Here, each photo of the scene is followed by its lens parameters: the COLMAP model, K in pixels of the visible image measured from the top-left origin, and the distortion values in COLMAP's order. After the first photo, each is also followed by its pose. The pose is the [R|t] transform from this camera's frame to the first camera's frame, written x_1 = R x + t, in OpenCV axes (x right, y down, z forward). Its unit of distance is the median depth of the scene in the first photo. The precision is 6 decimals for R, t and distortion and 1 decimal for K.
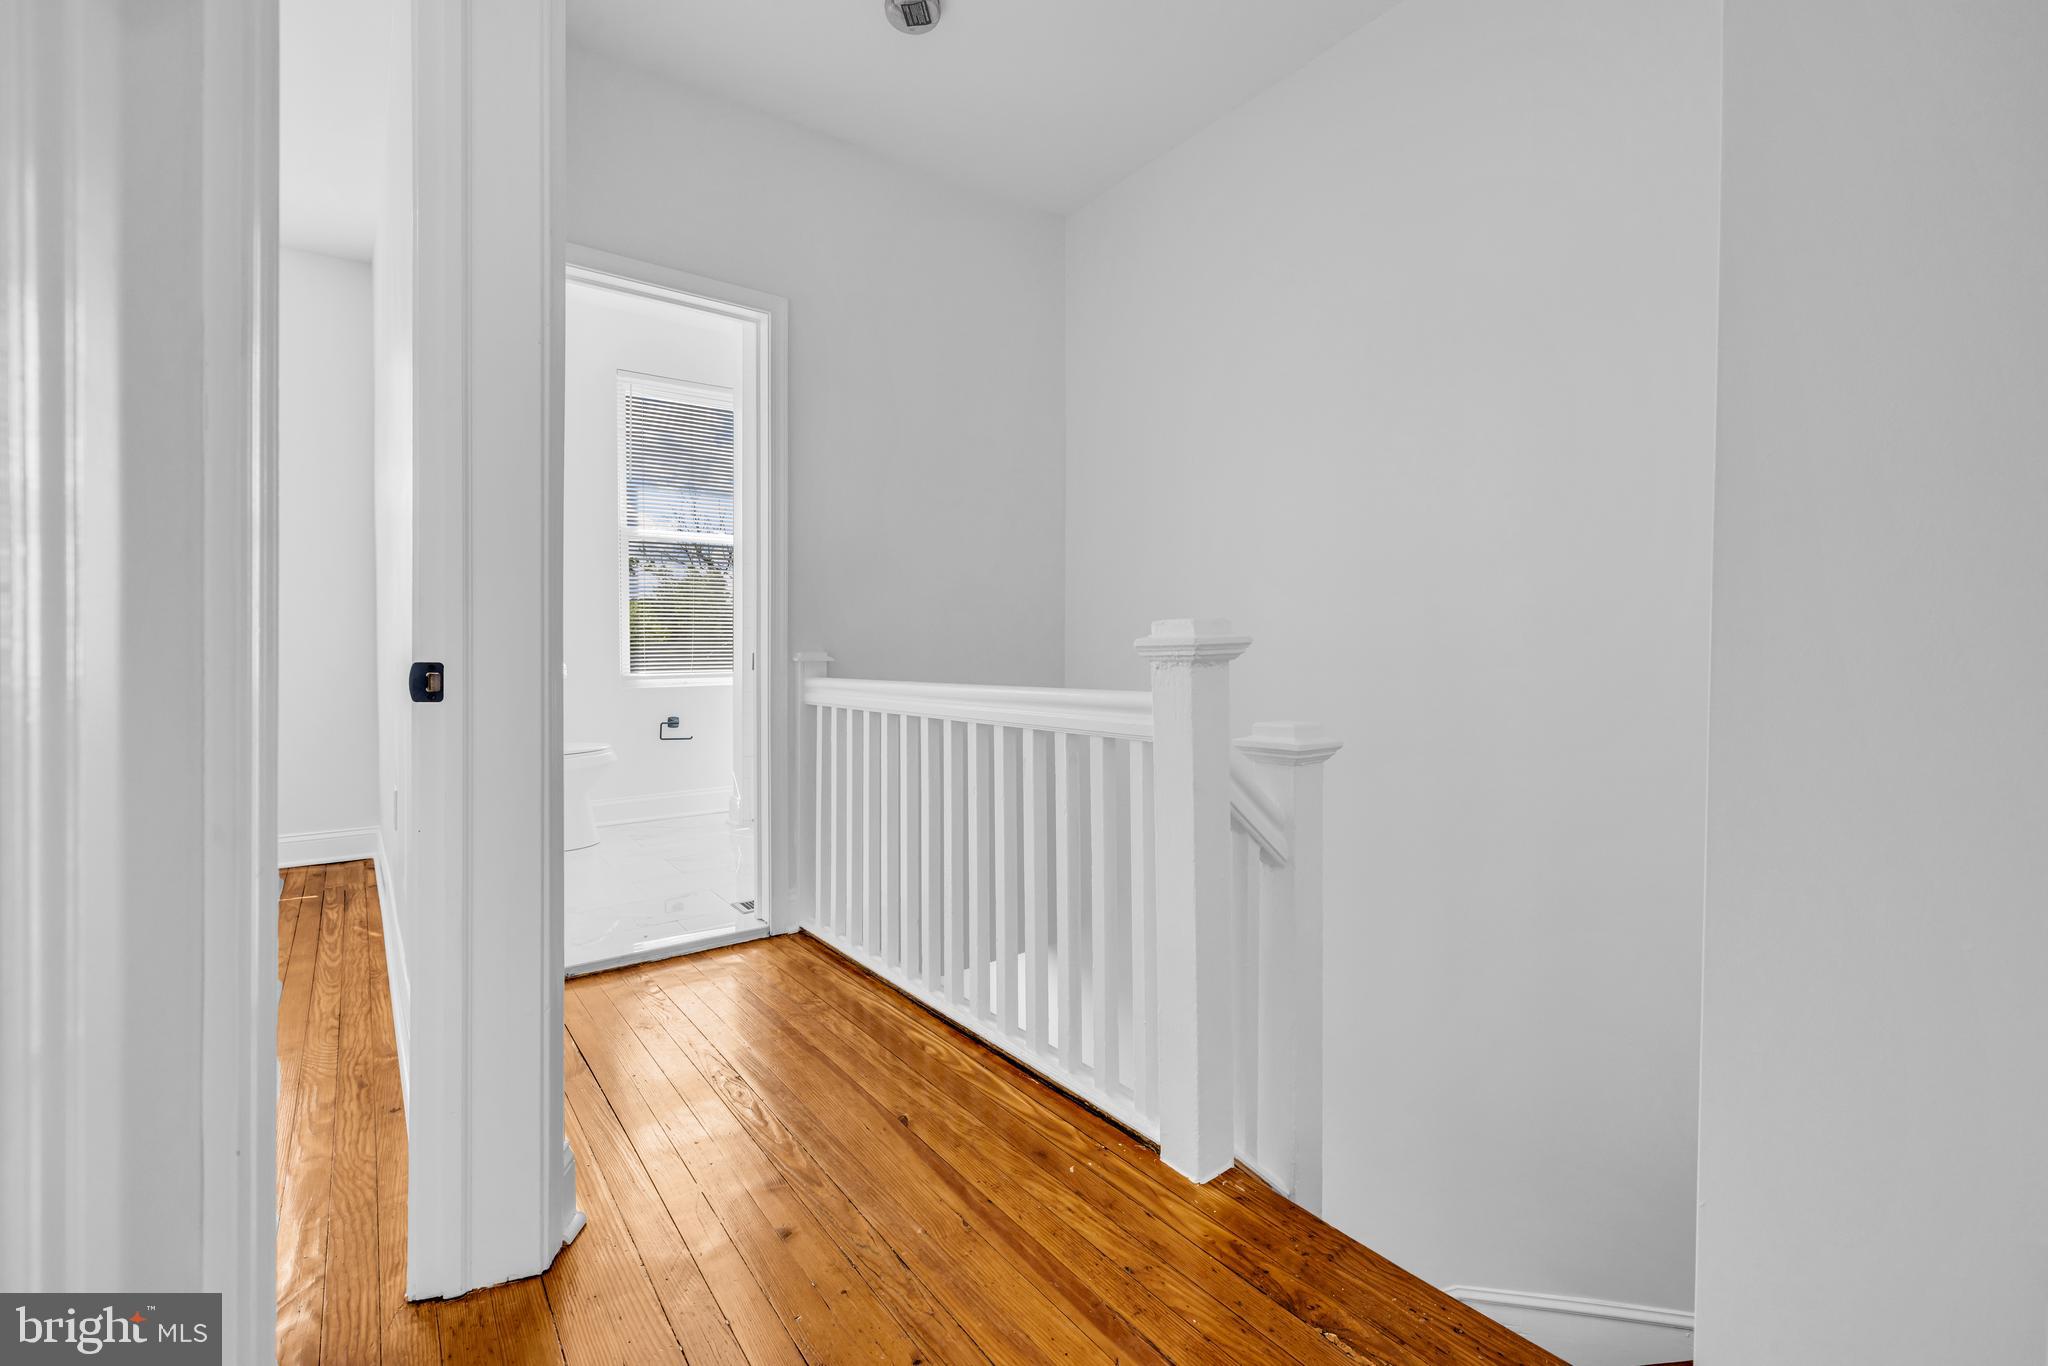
lens RADIAL K [[879.8, 0, 1012.1], [0, 879.8, 669.7], [0, 0, 1]] dist [0.002773, 0.000259]
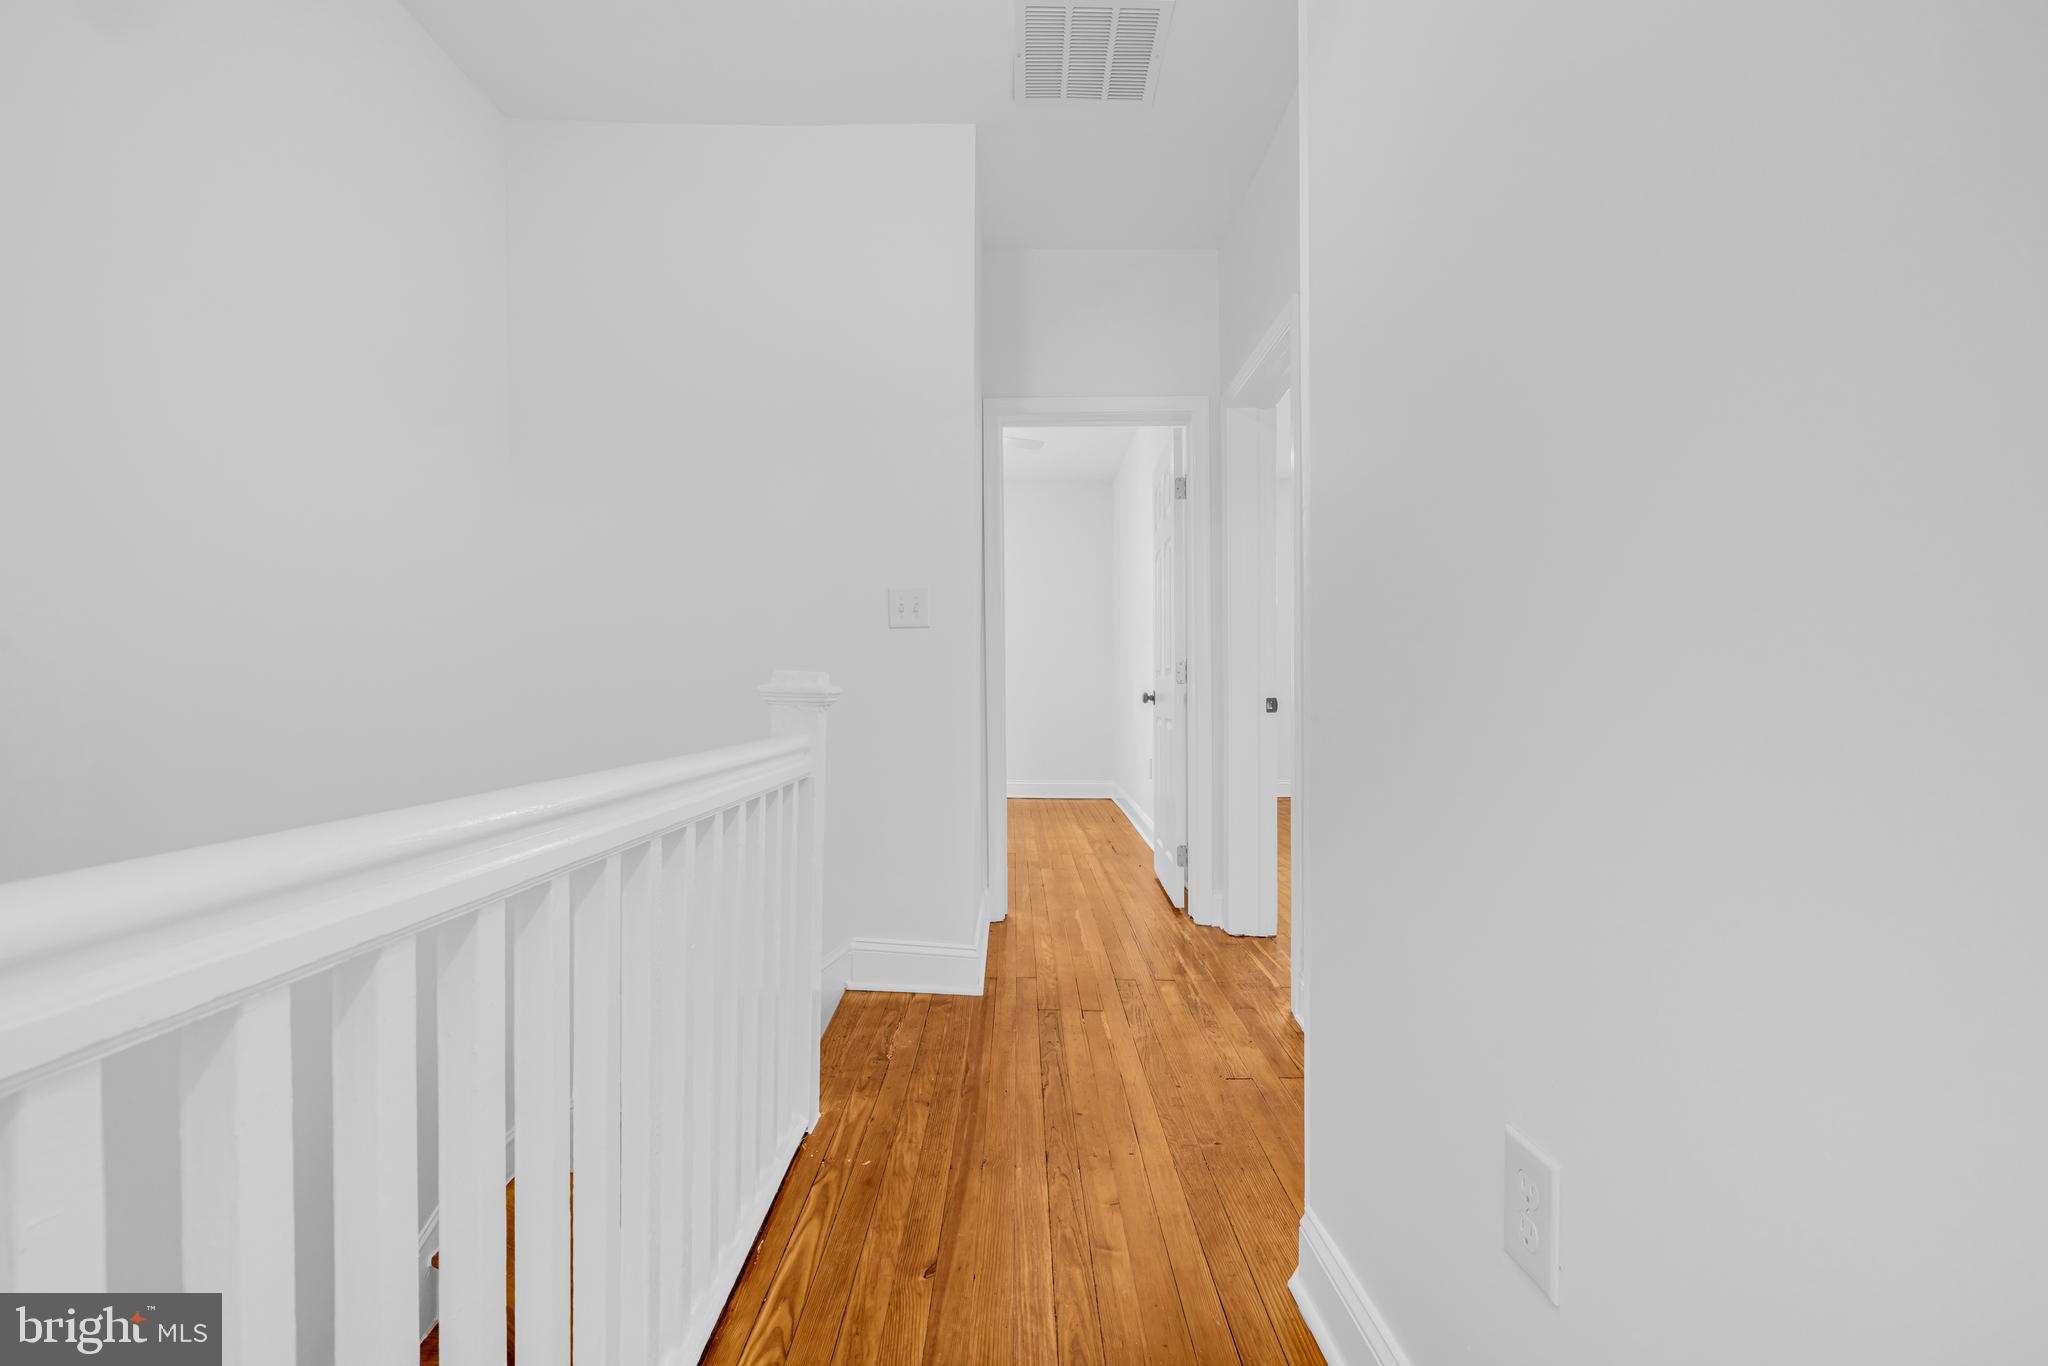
lens RADIAL K [[879.8, 0, 1016.2], [0, 879.8, 686.6], [0, 0, 1]] dist [0.002773, 0.000259]
pose [[-0.805564, 0.000148, 0.592509, -0.771141], [0.006371, 0.999944, 0.008412, -0.046481], [-0.592475, 0.010552, -0.805520, 1.840681]]
